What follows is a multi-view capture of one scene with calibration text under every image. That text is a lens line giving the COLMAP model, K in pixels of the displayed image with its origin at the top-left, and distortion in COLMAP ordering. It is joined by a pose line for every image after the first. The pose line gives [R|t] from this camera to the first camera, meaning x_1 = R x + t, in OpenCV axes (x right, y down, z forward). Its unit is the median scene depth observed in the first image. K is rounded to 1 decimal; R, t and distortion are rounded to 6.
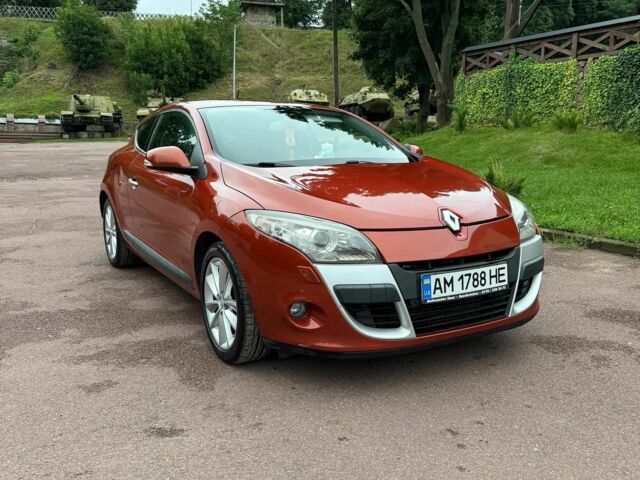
lens RADIAL K [[598.8, 0, 319.2], [0, 598.8, 243.0], [0, 0, 1]] dist [0.122506, -0.231523]
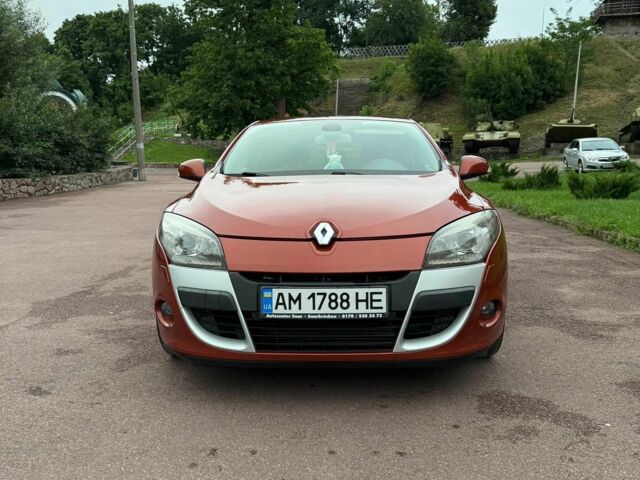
lens RADIAL K [[598.8, 0, 319.2], [0, 598.8, 243.0], [0, 0, 1]] dist [0.122506, -0.231523]
pose [[0.839816, 0.068455, -0.538538, 0.698574], [-0.090070, 0.995839, -0.013875, -0.009933], [0.535347, 0.060158, 0.842487, 0.232459]]
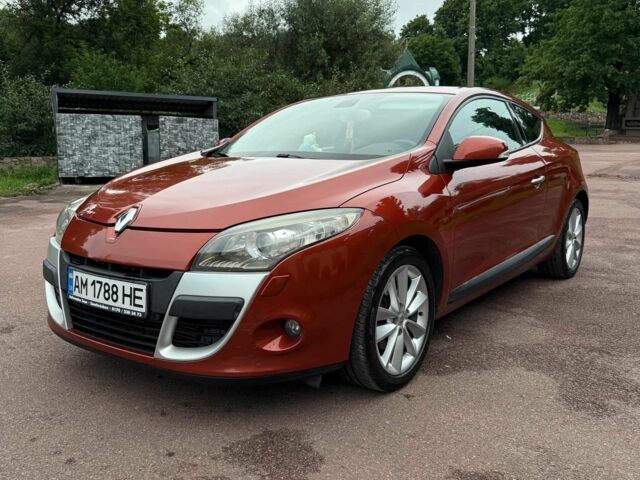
lens RADIAL K [[595.9, 0, 320.0], [0, 595.9, 240.0], [0, 0, 1]] dist [0.091391, -0.128951]
pose [[0.403102, 0.156799, -0.901623, 1.108586], [-0.161887, 0.981893, 0.098381, -0.138809], [0.900723, 0.106303, 0.421186, 0.887357]]
